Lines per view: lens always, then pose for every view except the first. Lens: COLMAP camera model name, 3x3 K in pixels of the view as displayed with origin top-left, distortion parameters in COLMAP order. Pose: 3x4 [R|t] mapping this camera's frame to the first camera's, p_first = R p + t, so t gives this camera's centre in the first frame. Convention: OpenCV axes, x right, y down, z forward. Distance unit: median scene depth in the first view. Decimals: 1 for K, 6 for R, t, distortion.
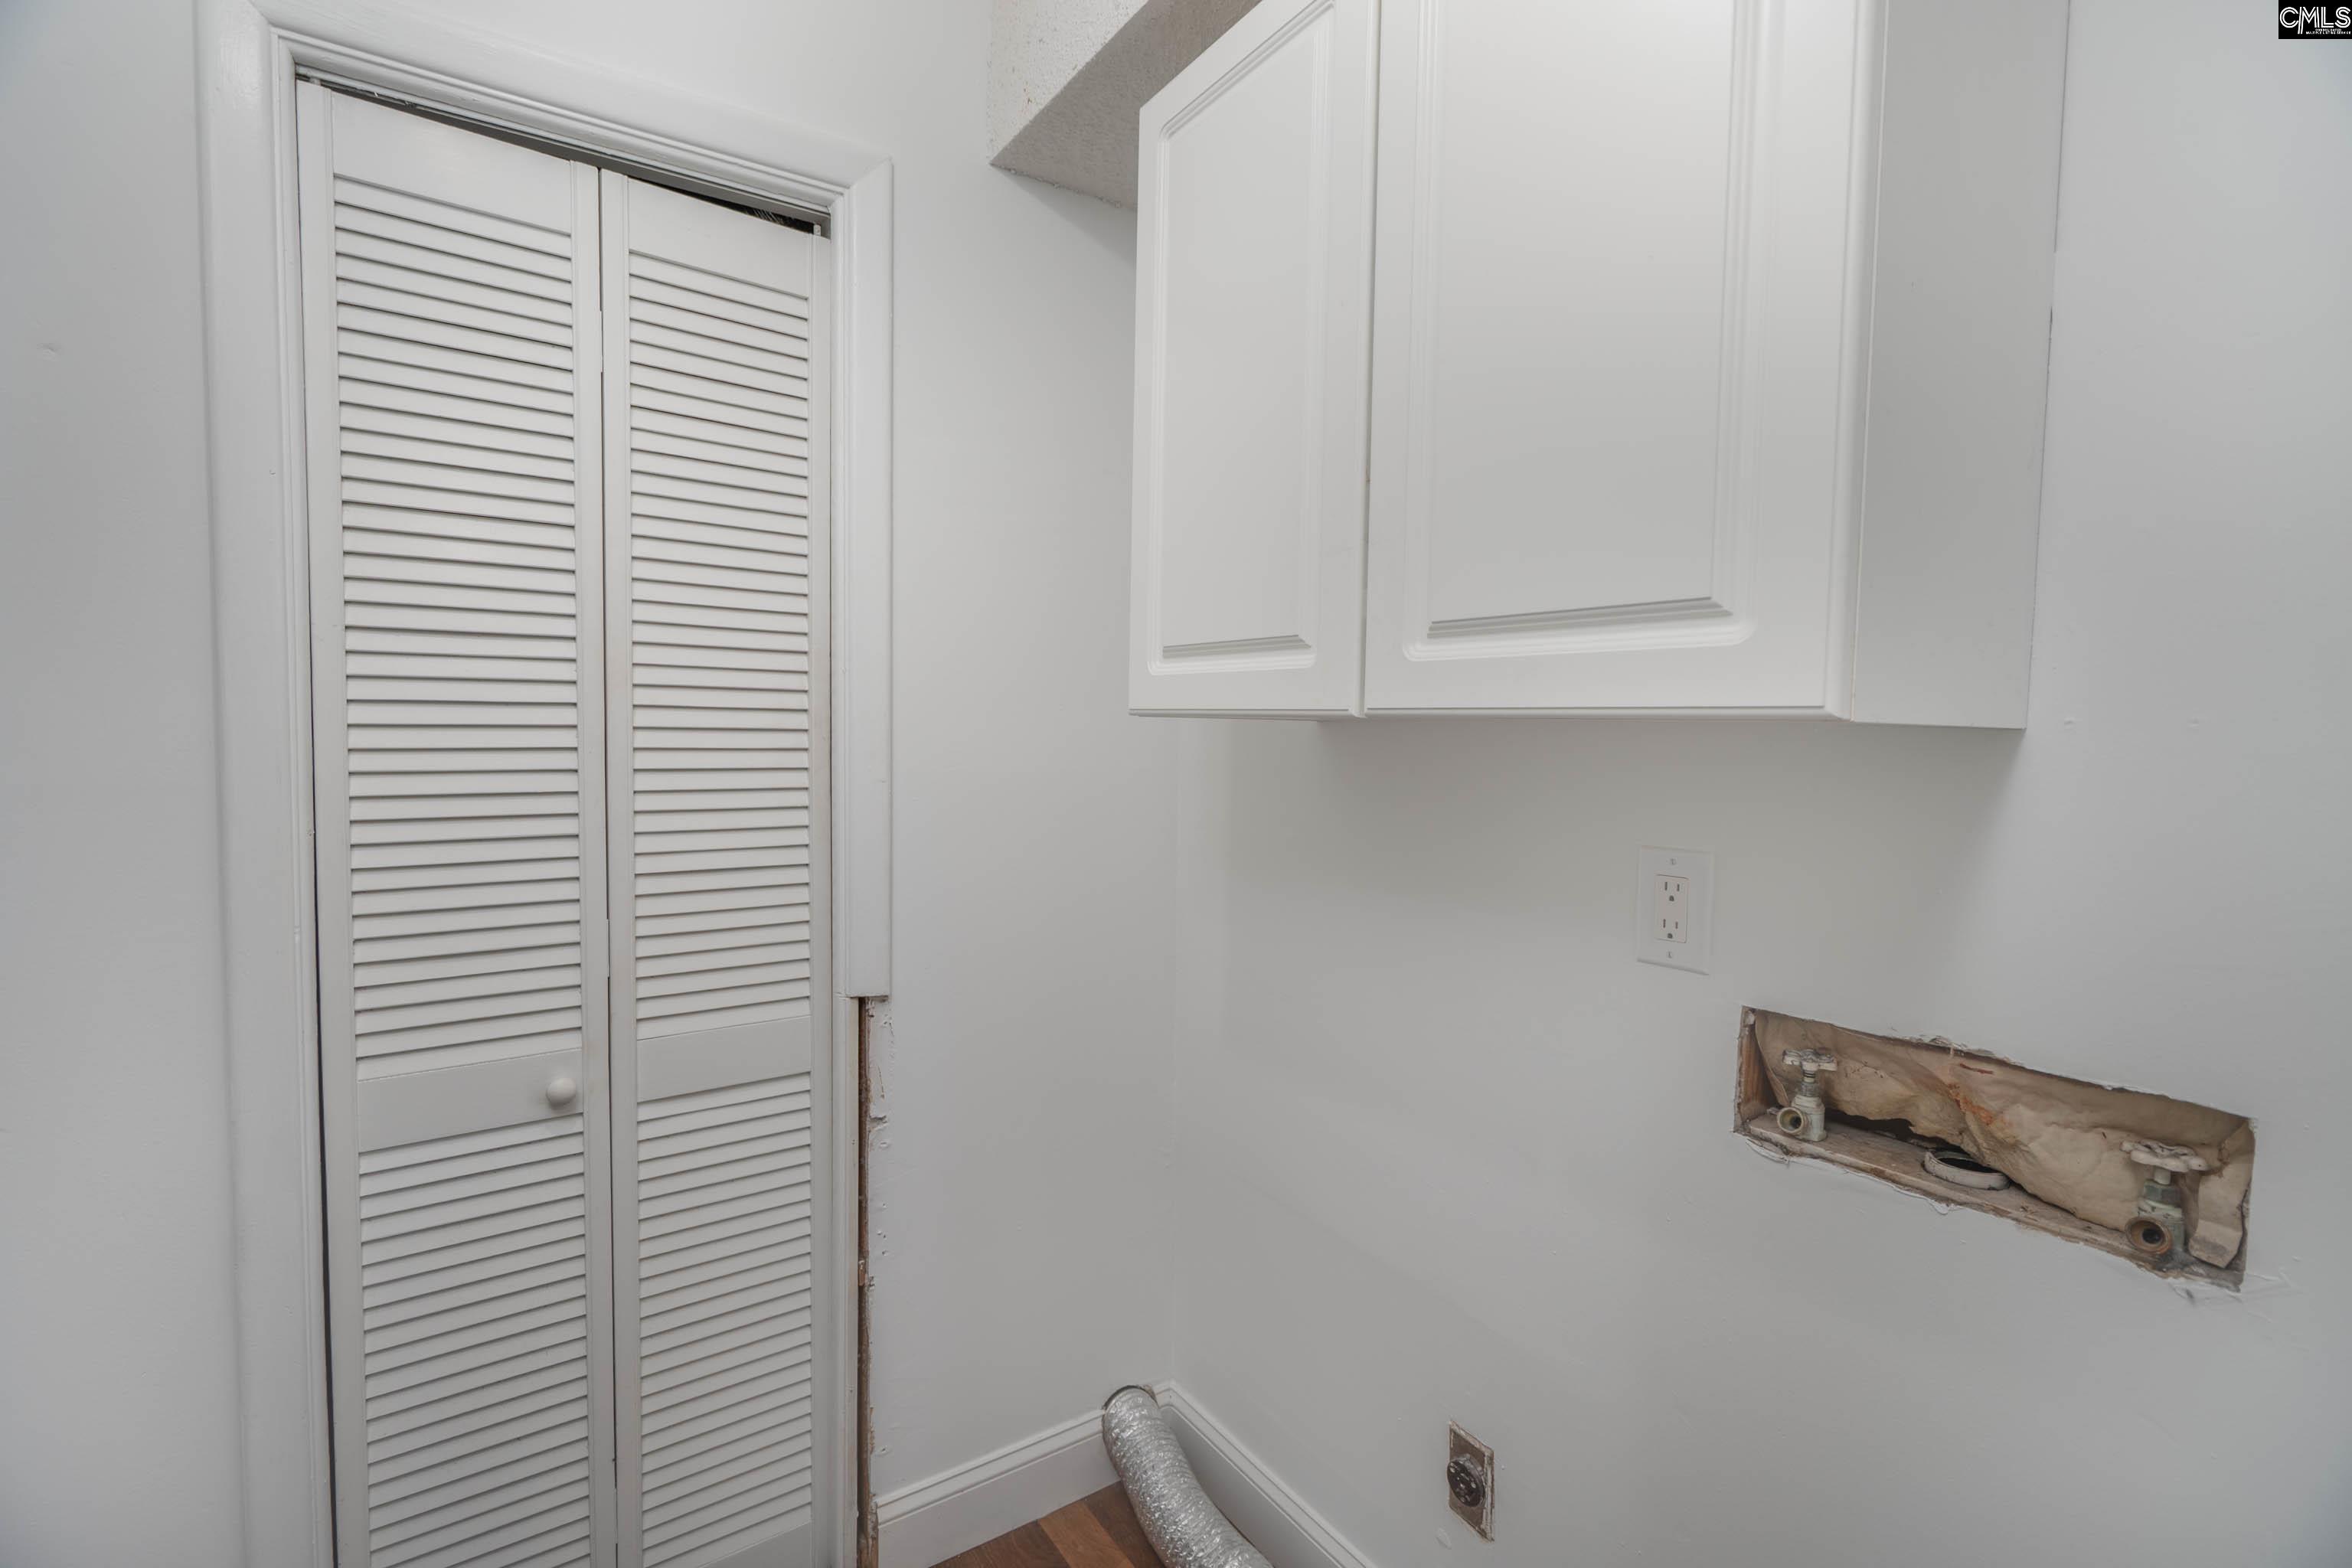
lens RADIAL K [[1055.2, 0, 1169.3], [0, 1055.2, 776.9], [0, 0, 1]] dist [-0.000181, 0.000737]
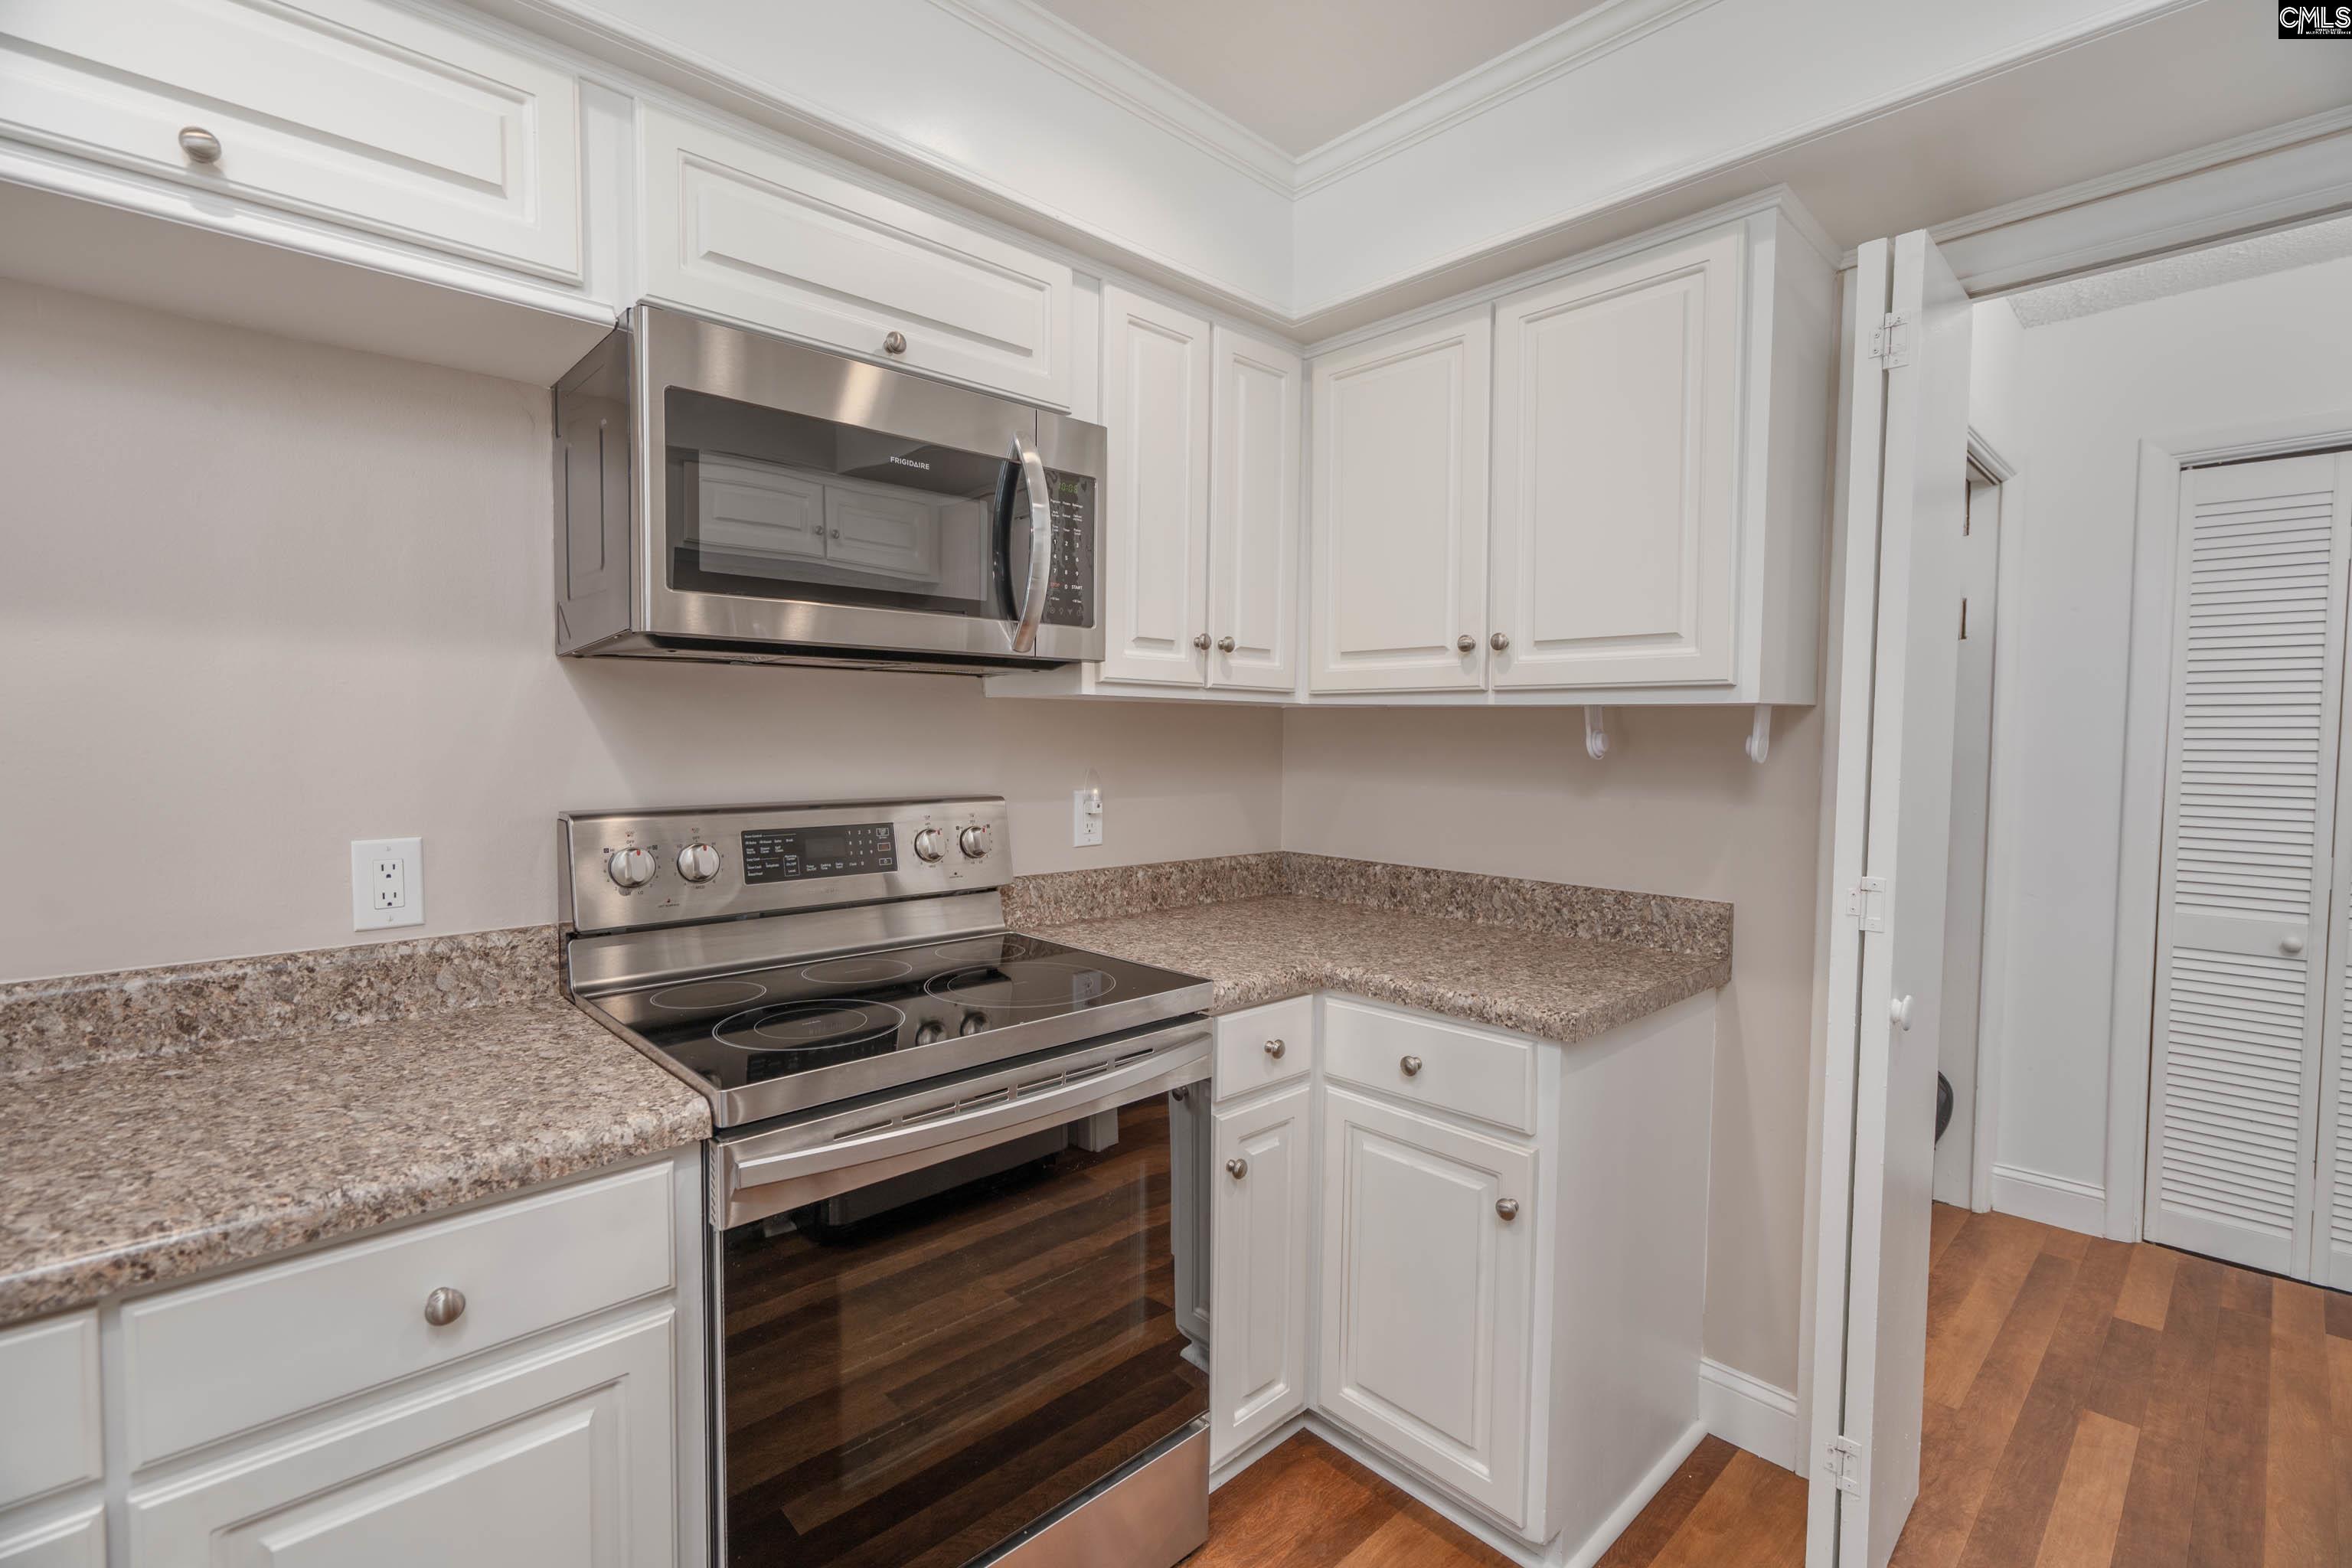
lens RADIAL K [[1050.4, 0, 1171.9], [0, 1050.4, 777.1], [0, 0, 1]] dist [-0.001119, -0.000109]
pose [[0.116842, 0.035098, -0.992530, 1.001400], [-0.059237, 0.997842, 0.028312, 0.066637], [0.991382, 0.055486, 0.118669, -1.173510]]
